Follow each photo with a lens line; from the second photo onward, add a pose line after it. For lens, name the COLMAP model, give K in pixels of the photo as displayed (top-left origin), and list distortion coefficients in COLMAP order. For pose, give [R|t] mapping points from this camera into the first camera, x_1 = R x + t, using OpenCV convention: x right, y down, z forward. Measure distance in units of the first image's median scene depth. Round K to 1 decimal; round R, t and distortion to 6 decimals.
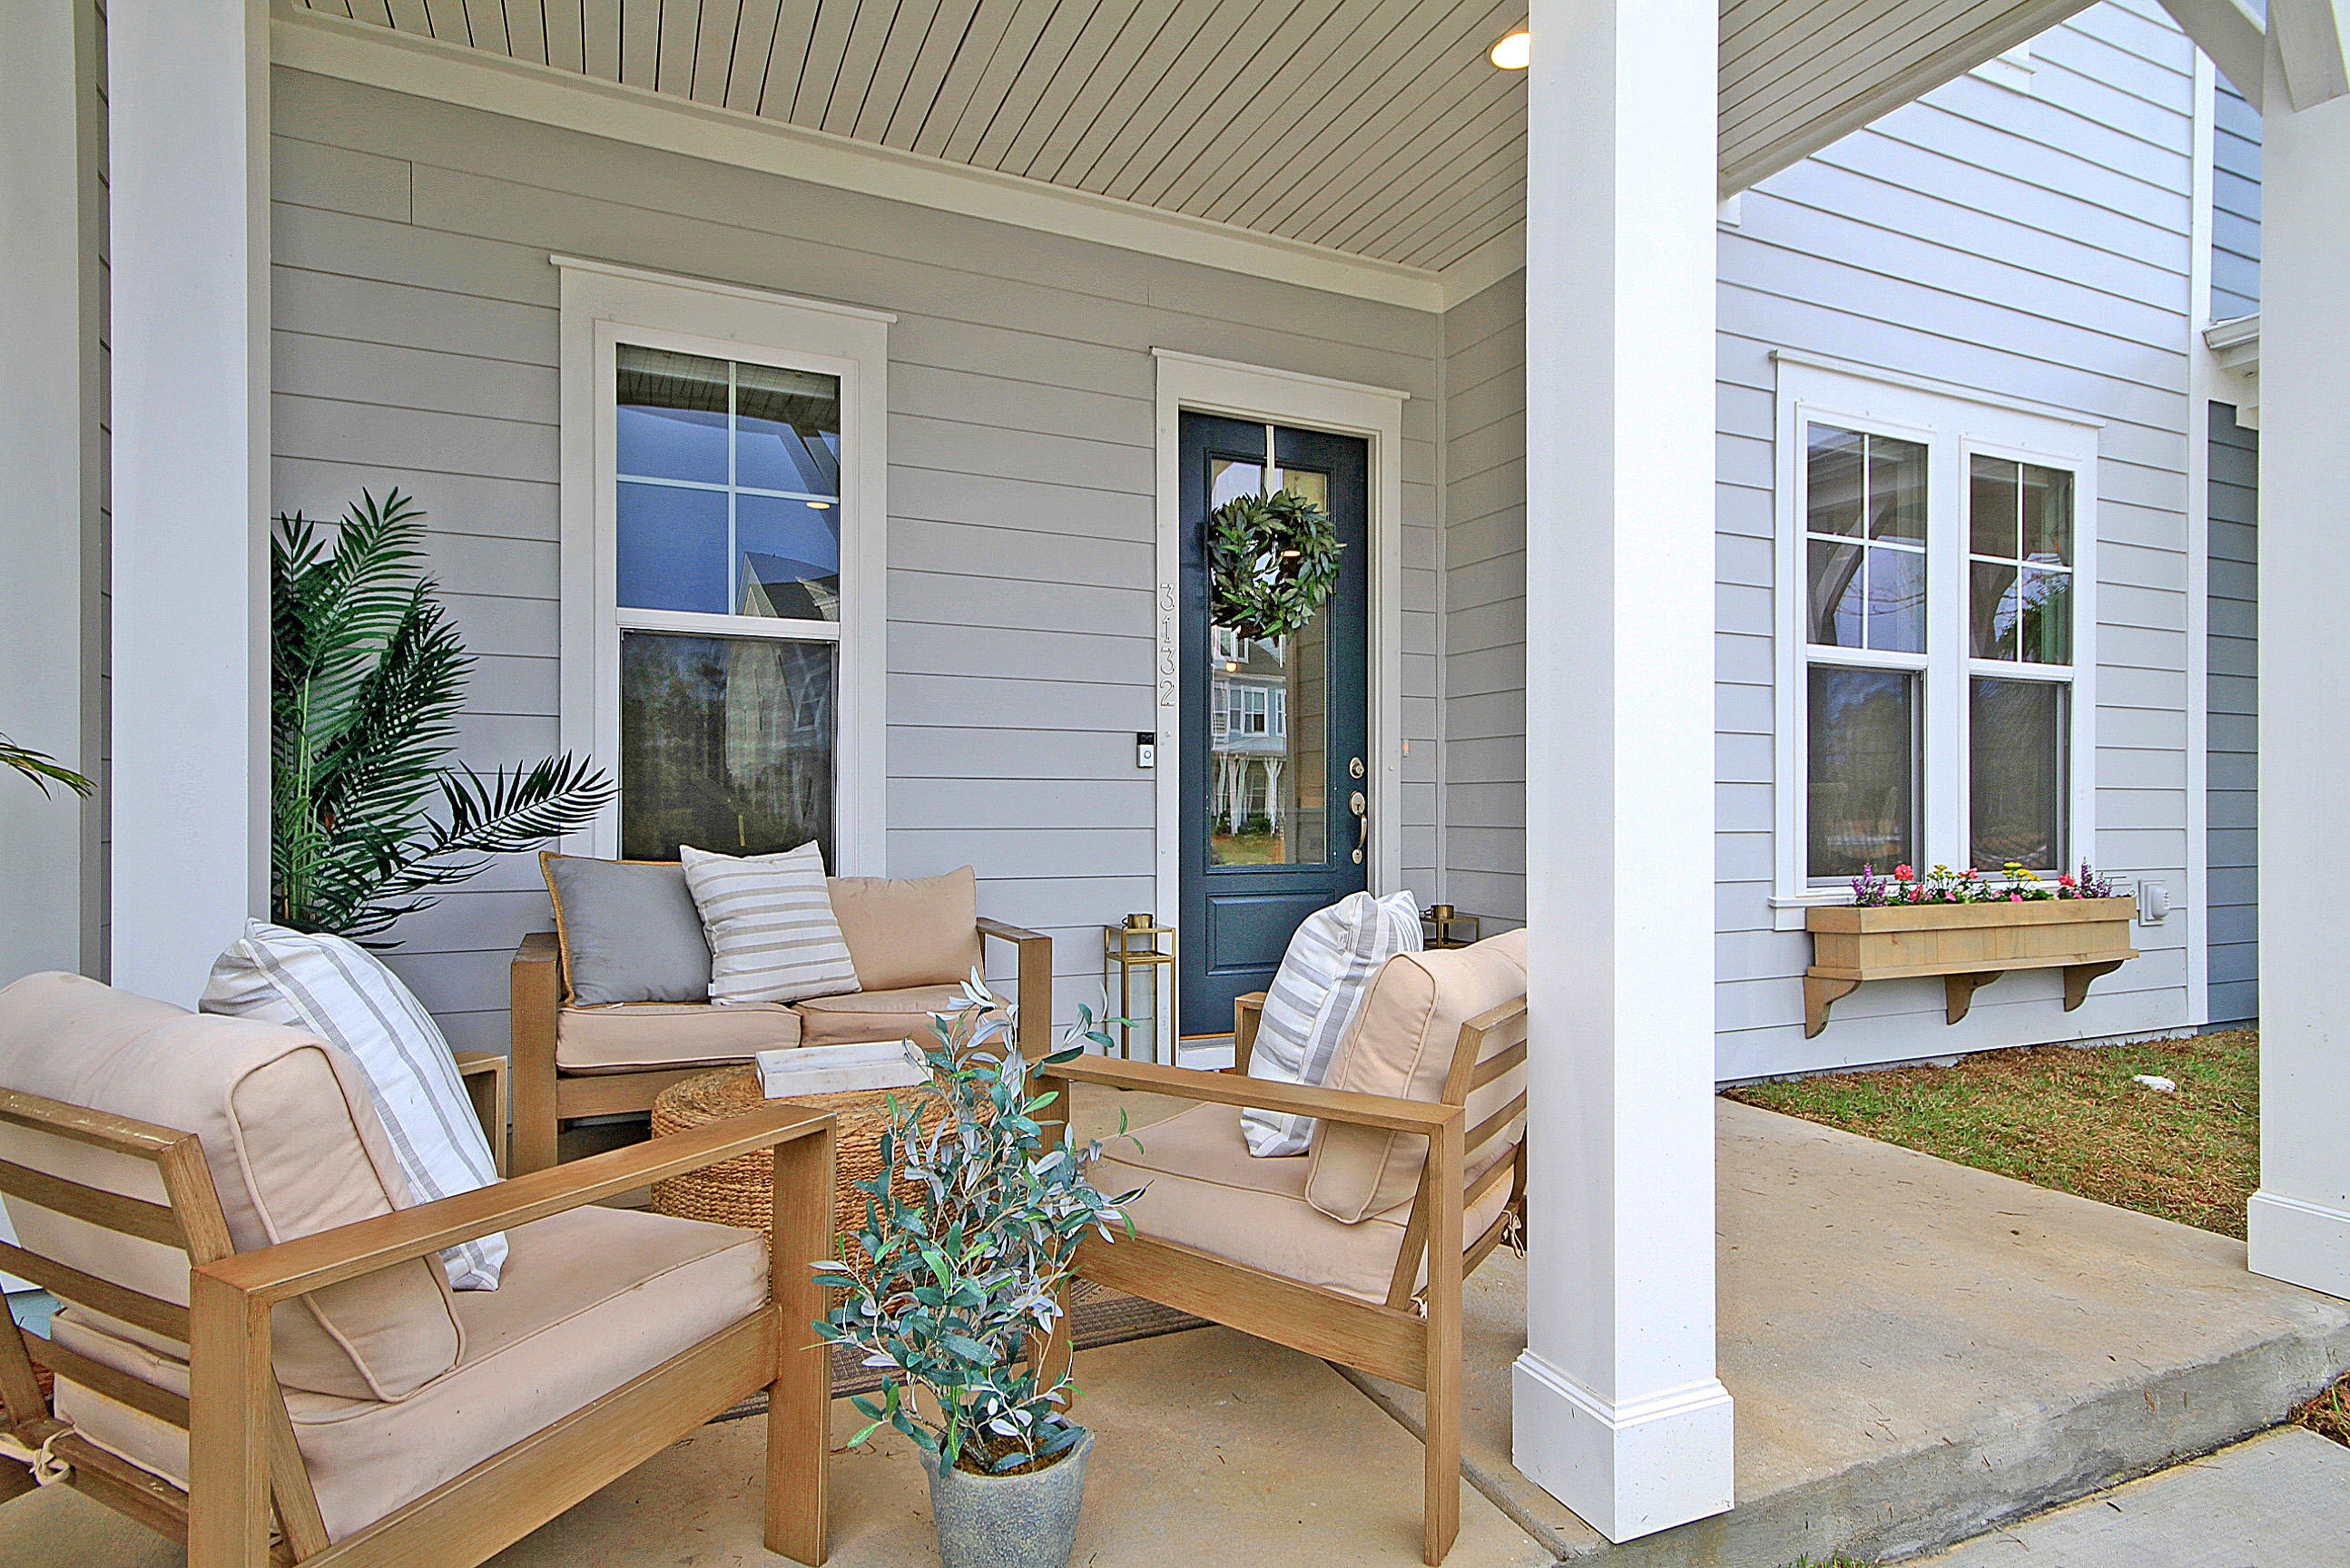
lens RADIAL K [[1294.2, 0, 1108.0], [0, 1294.2, 790.0], [0, 0, 1]] dist [0.010989, -0.000049]
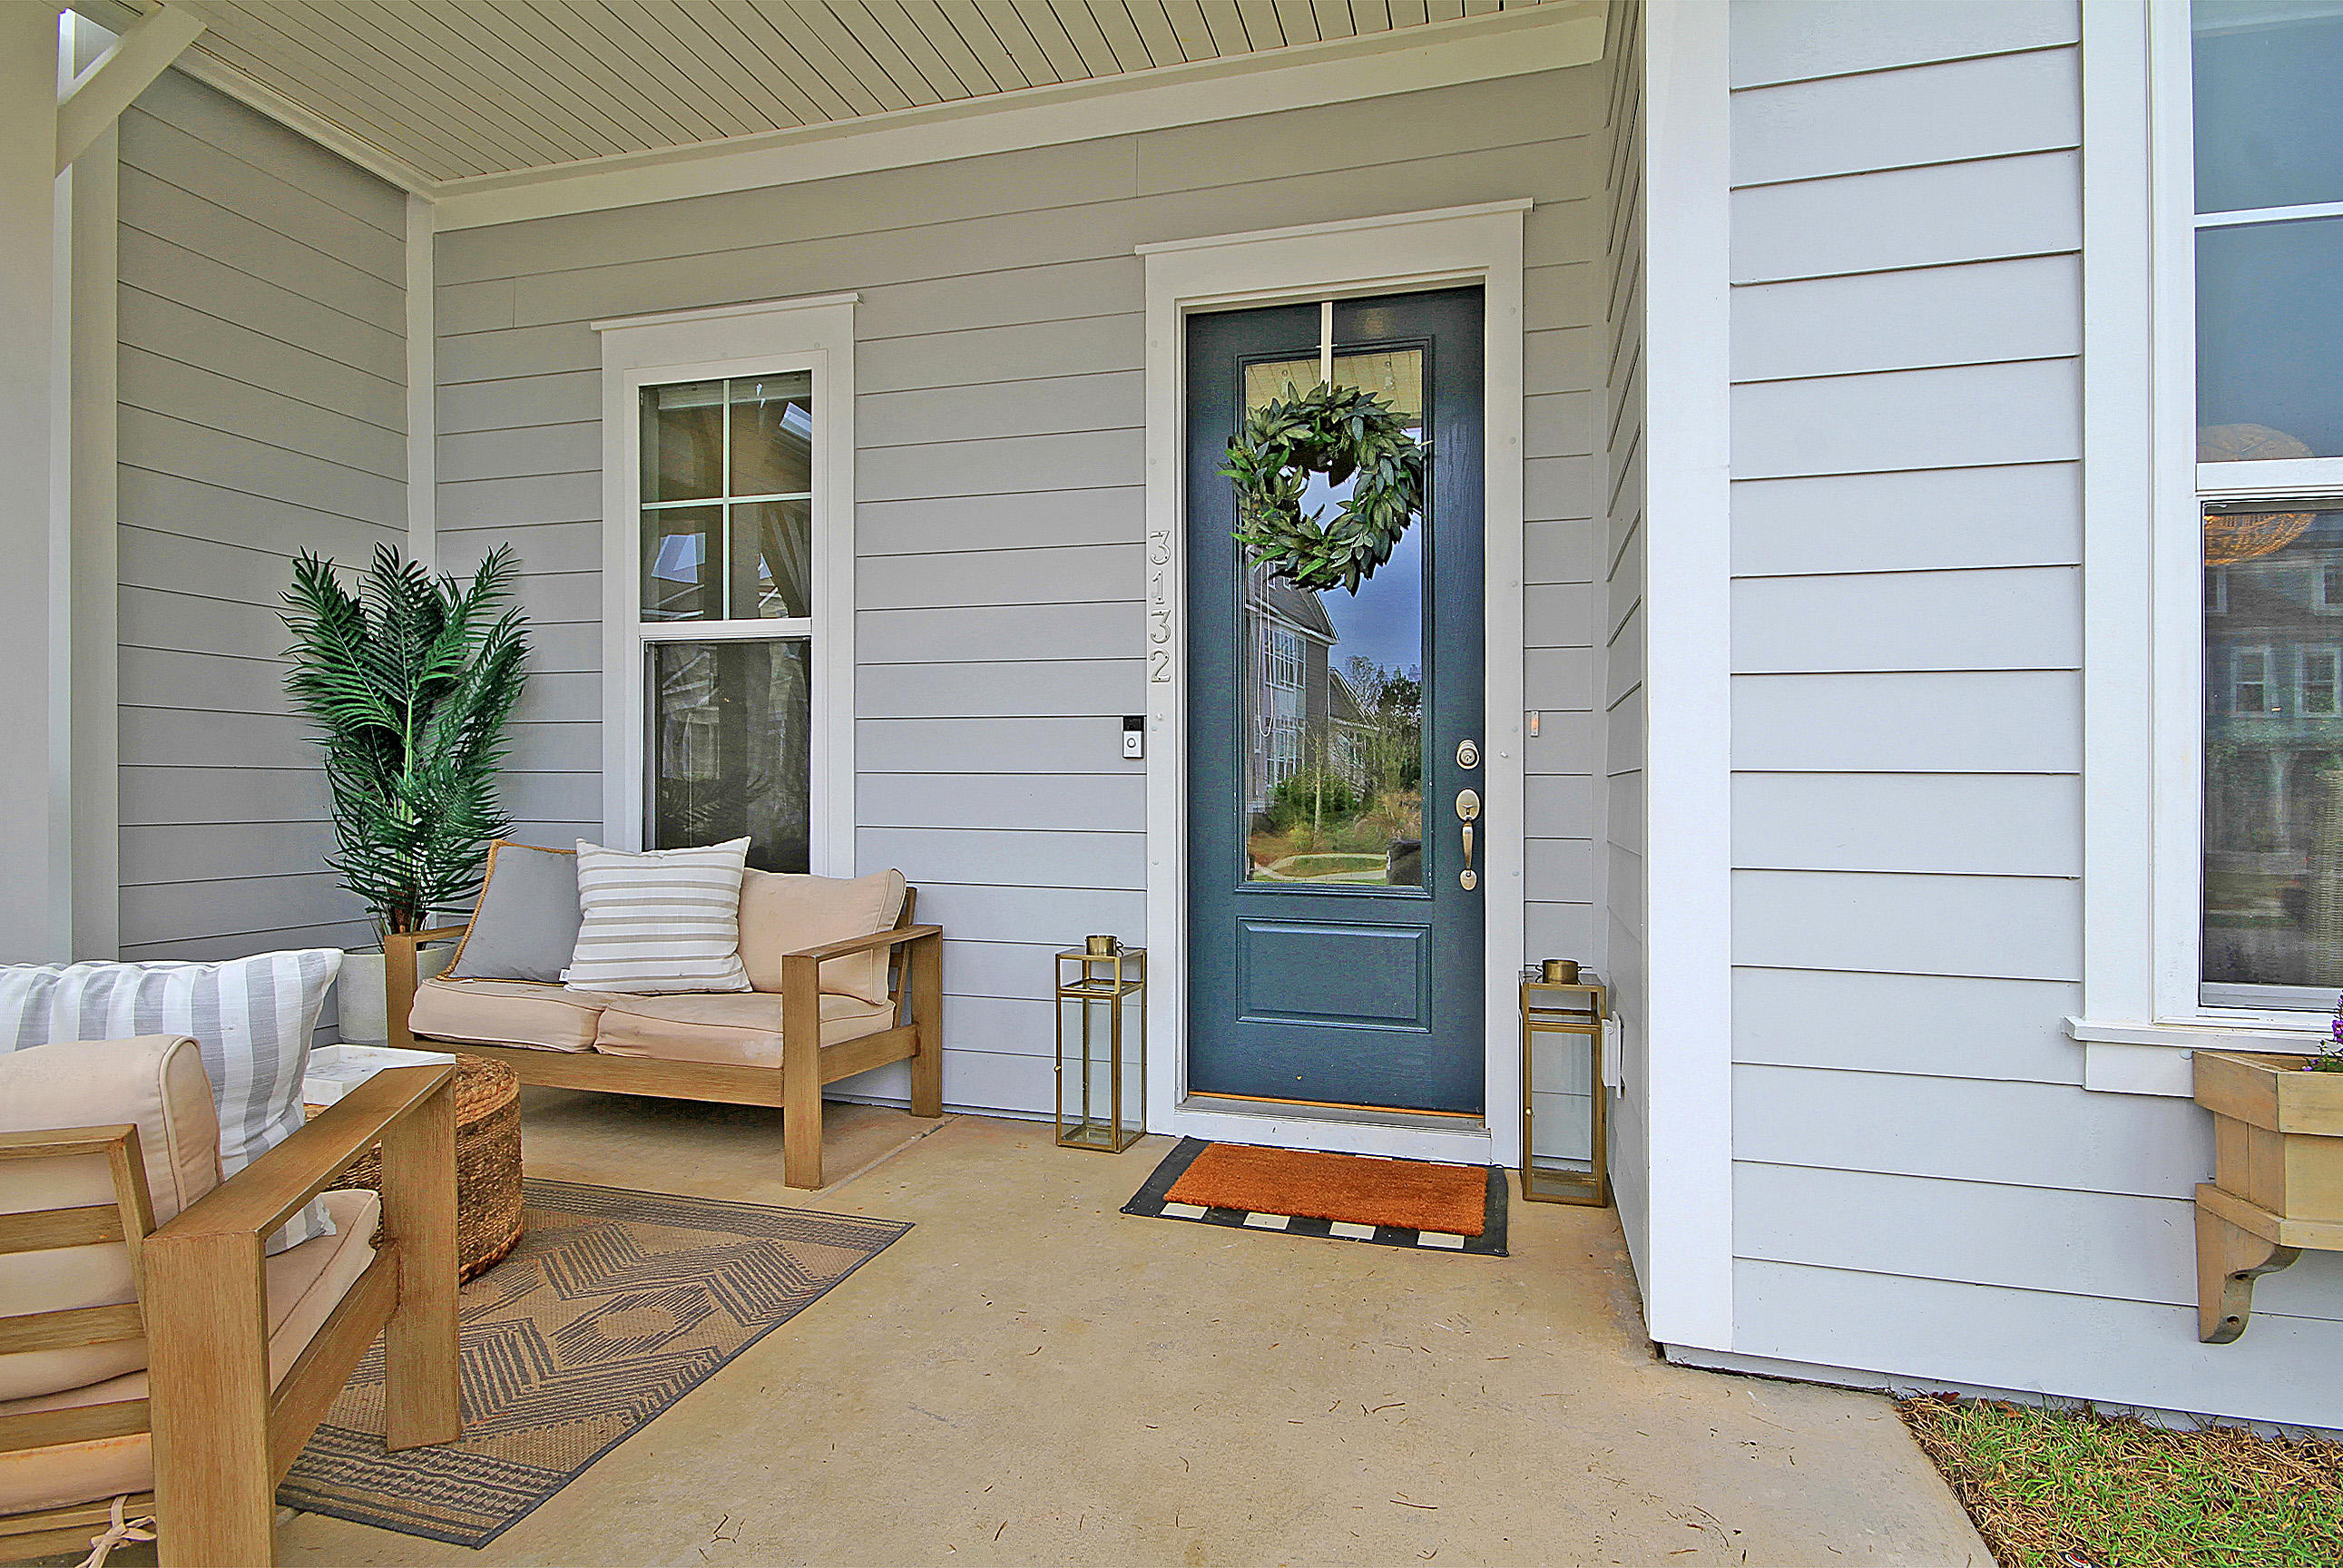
lens RADIAL K [[1124.7, 0, 1227.2], [0, 1124.7, 784.1], [0, 0, 1]] dist [0.001165, -0.000323]
pose [[0.766907, -0.000042, -0.641759, 0.533028], [0.000904, 0.999999, 0.001015, -0.001971], [0.641758, -0.001358, 0.766906, 0.488747]]
